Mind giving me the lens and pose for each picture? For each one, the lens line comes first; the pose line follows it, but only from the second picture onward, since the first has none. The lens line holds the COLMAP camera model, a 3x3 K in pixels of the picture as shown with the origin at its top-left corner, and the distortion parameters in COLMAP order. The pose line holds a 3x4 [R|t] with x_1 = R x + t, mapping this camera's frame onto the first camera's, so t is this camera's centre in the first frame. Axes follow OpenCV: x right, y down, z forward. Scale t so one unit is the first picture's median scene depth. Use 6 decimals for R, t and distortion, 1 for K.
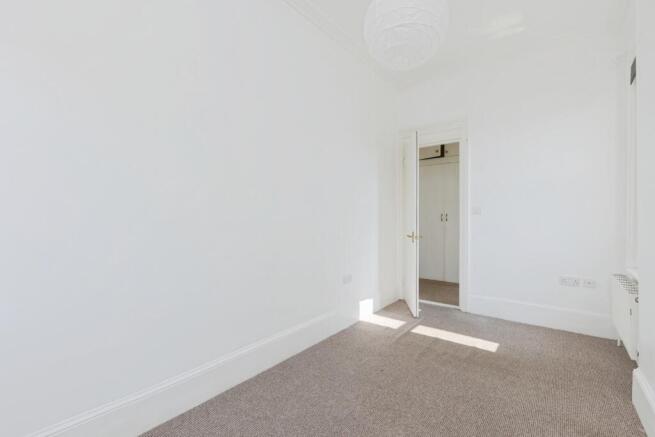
lens RADIAL K [[301.3, 0, 327.5], [0, 301.3, 209.3], [0, 0, 1]] dist [0.000166, -0.000351]
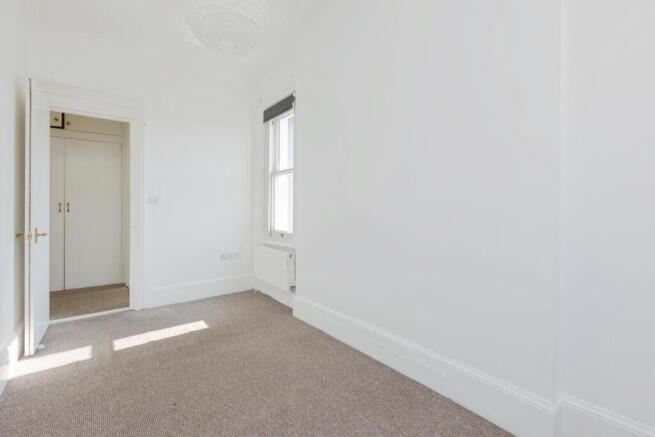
lens RADIAL K [[303.1, 0, 328.3], [0, 303.1, 208.7], [0, 0, 1]] dist [-0.000673, 0.000189]
pose [[0.212190, -0.003626, 0.977222, -0.330969], [-0.024608, 0.999656, 0.009052, 0.008761], [-0.976918, -0.025968, 0.212028, 0.249429]]
